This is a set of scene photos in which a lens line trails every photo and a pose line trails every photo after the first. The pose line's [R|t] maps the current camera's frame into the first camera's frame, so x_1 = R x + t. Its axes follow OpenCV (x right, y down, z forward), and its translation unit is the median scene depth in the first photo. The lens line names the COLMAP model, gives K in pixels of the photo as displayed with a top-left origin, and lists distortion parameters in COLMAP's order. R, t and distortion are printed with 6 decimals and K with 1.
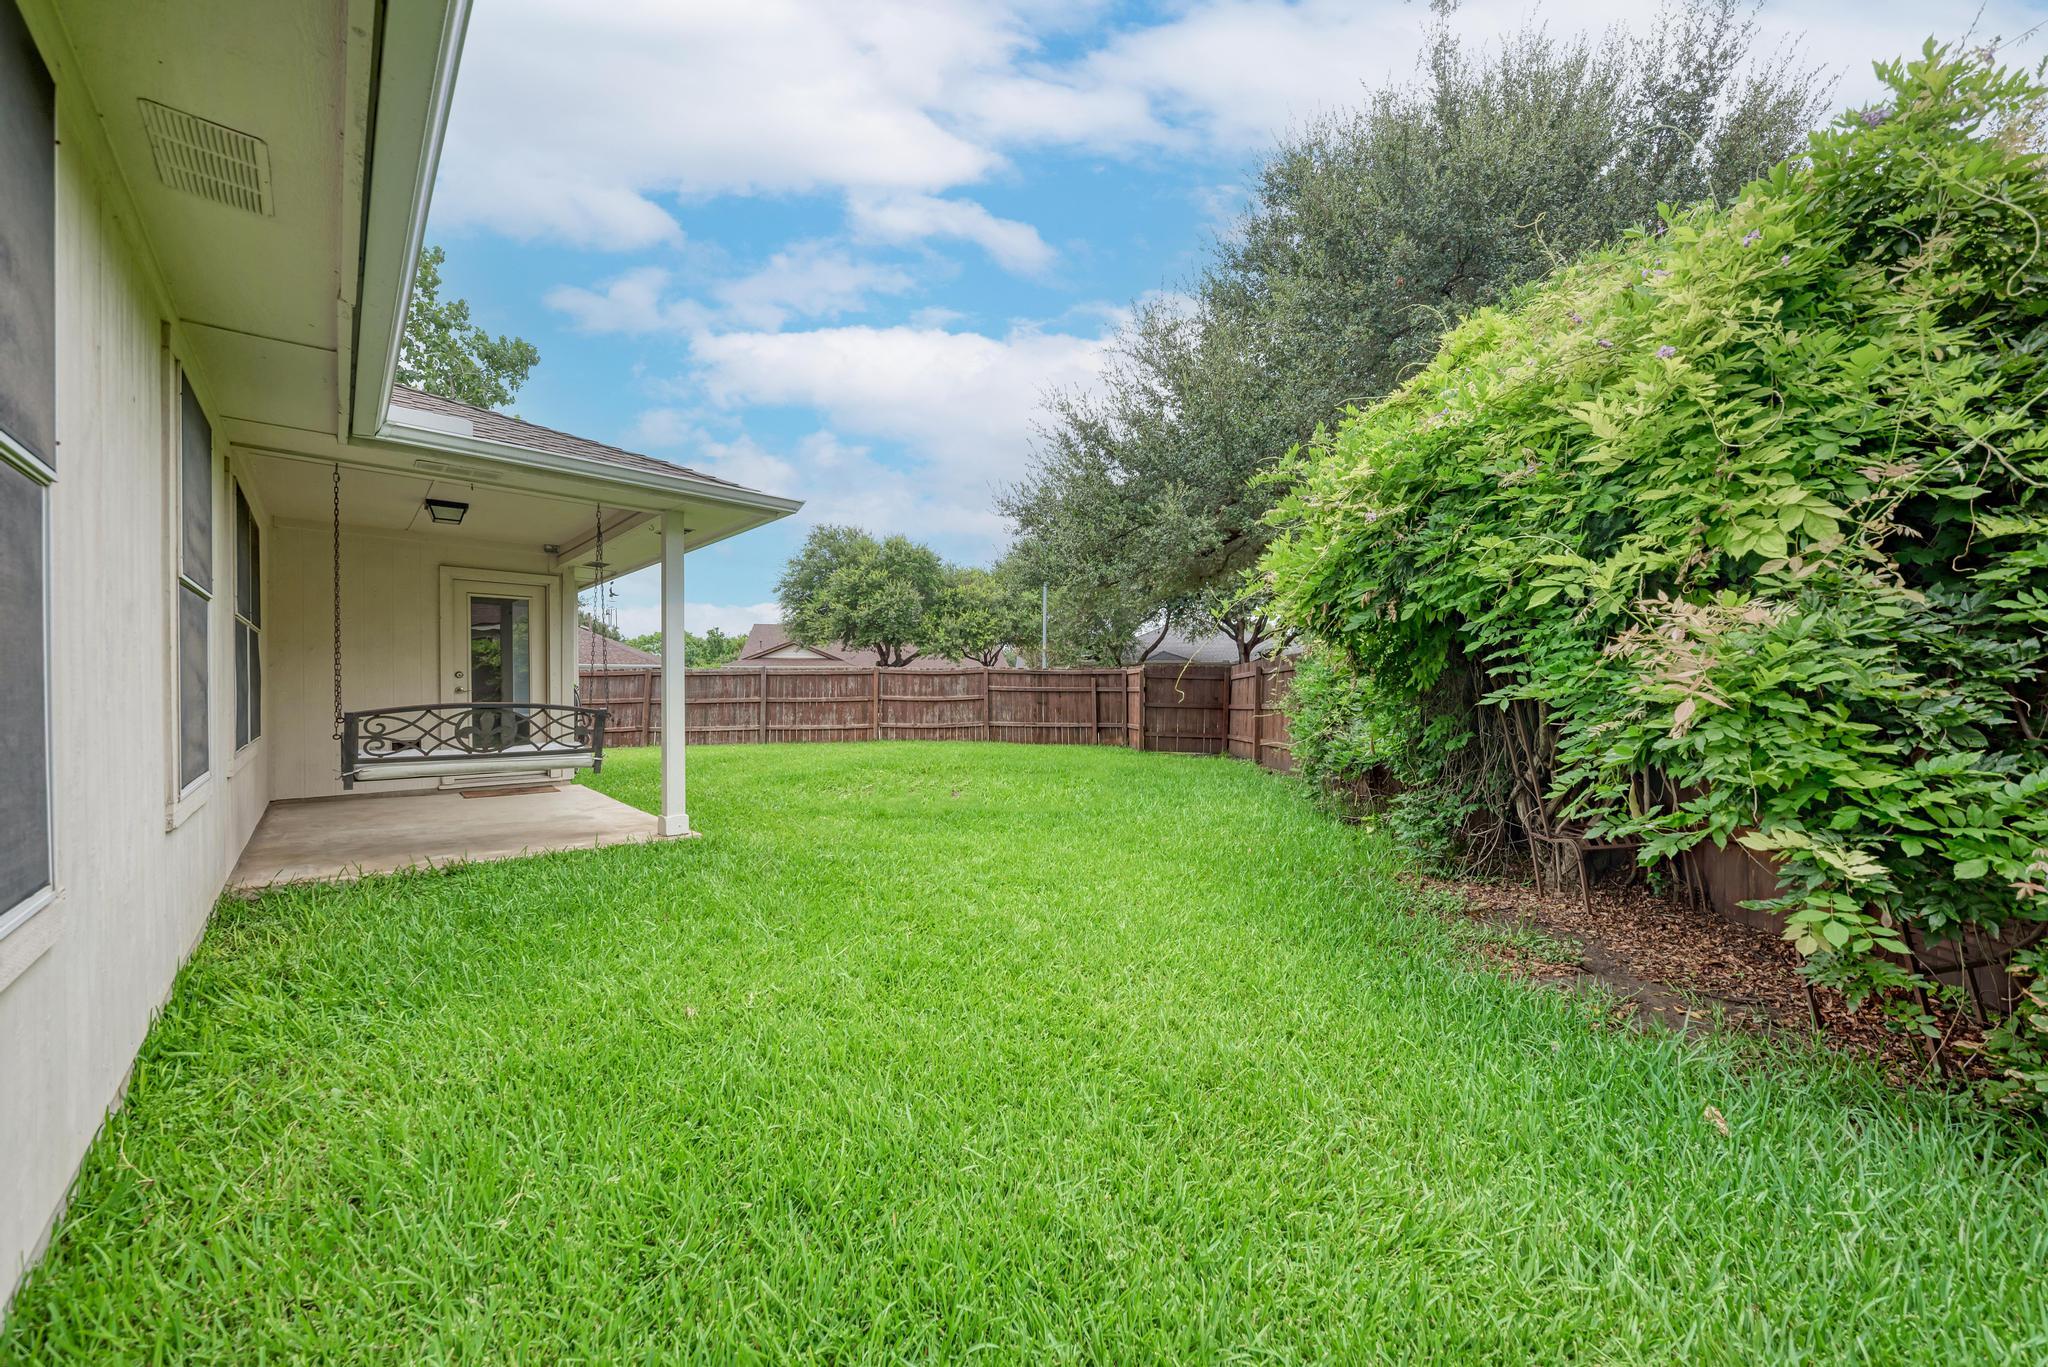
lens RADIAL K [[748.9, 0, 1027.7], [0, 748.9, 687.6], [0, 0, 1]] dist [-0.001300, -0.000468]
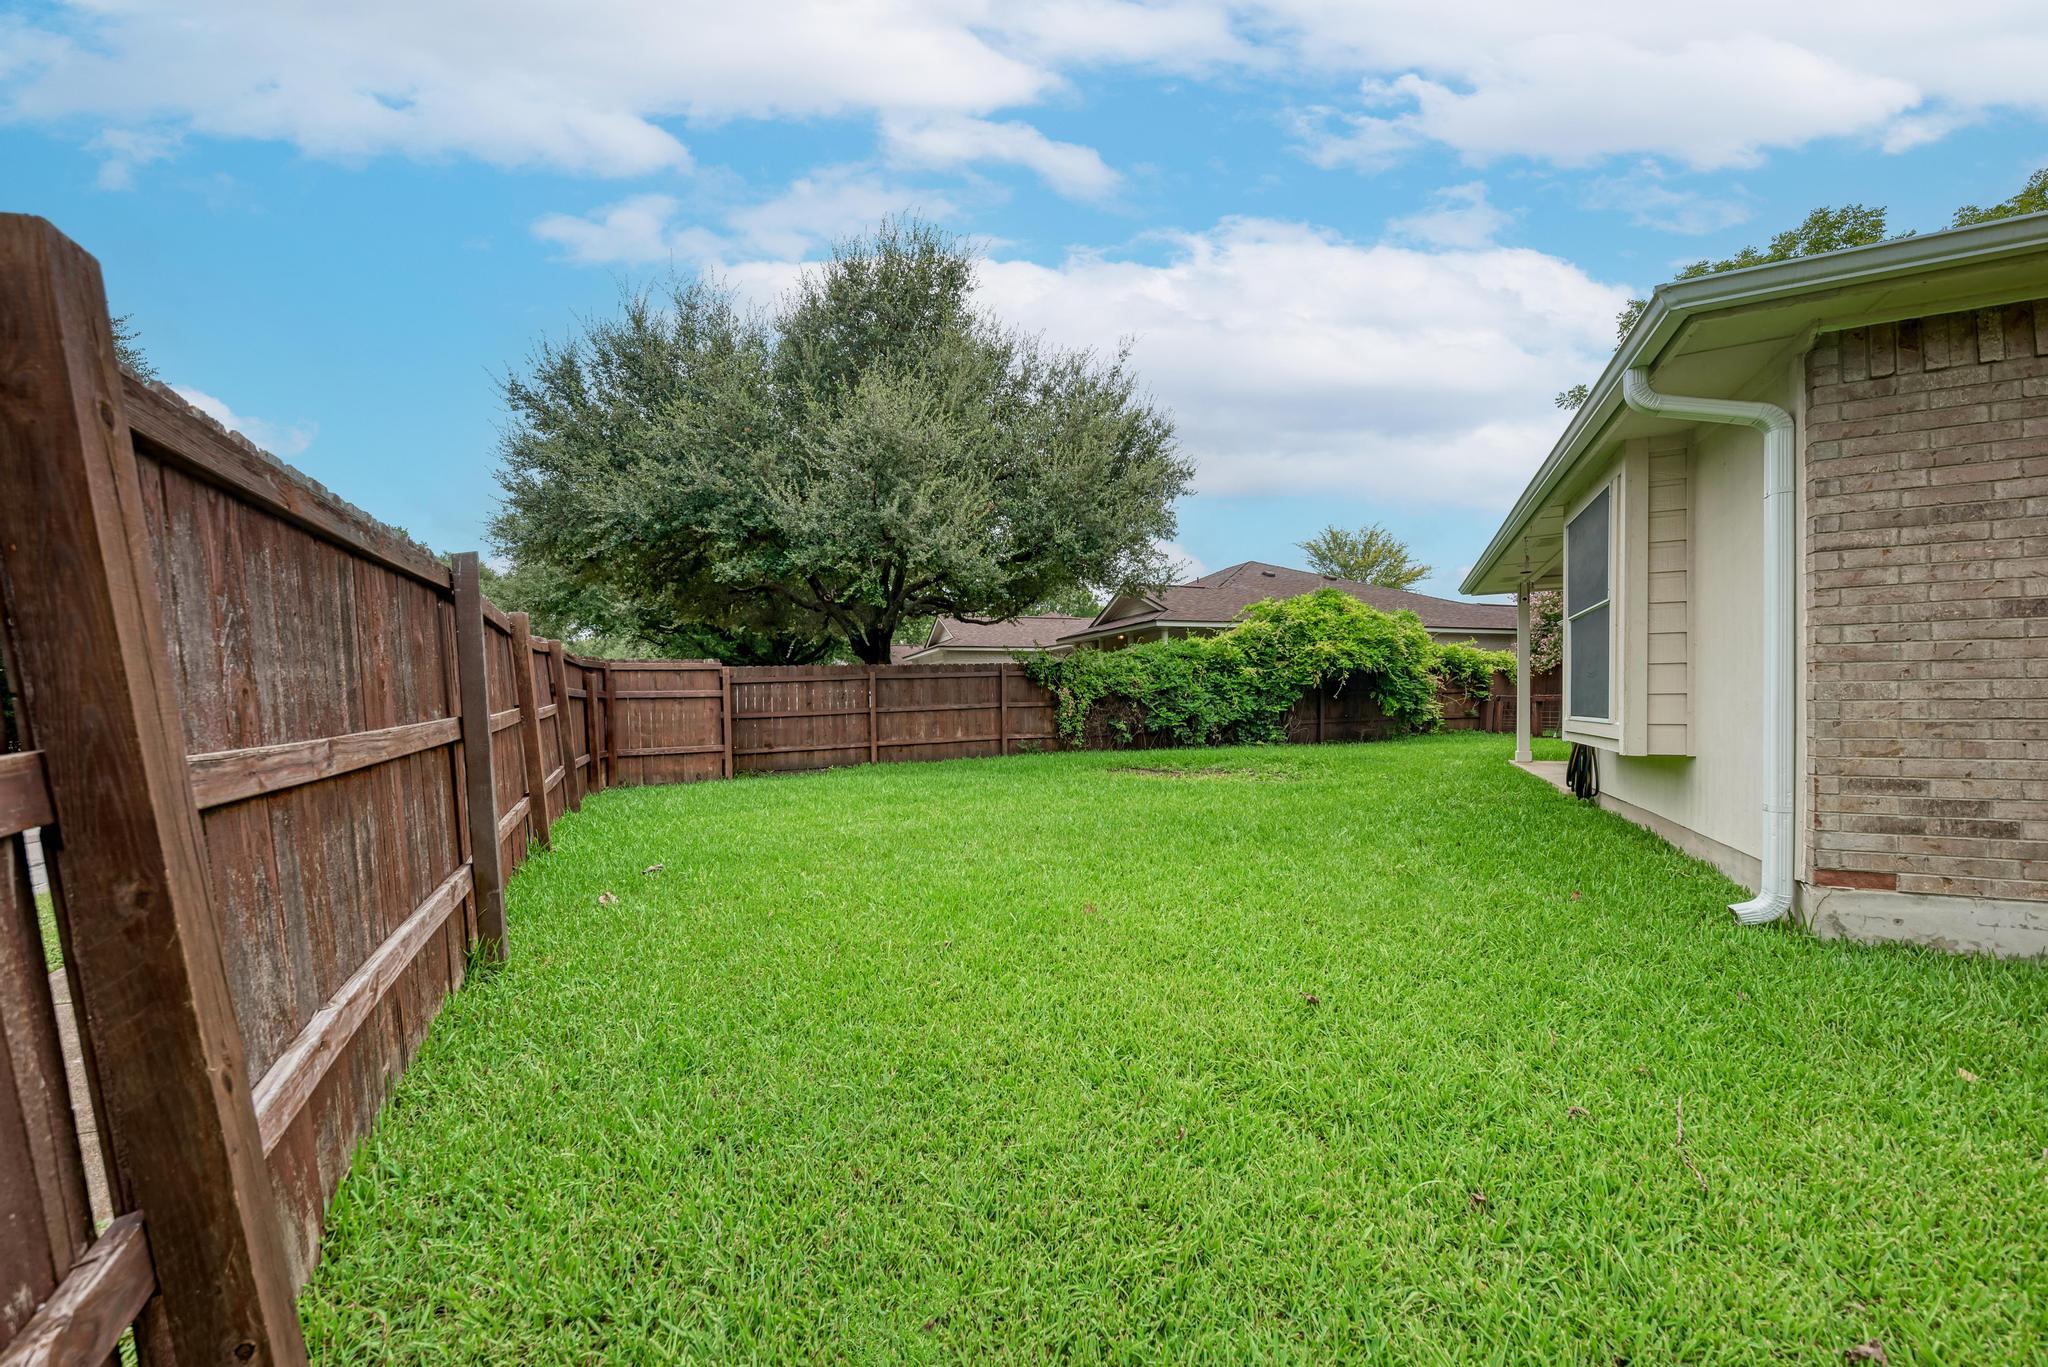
lens RADIAL K [[748.9, 0, 1022.0], [0, 748.9, 688.3], [0, 0, 1]] dist [-0.001300, -0.000468]
pose [[-0.371931, 0.014802, 0.928142, -0.560927], [0.010137, 0.999878, -0.011884, 0.008049], [-0.928205, 0.004988, -0.372036, 0.913988]]
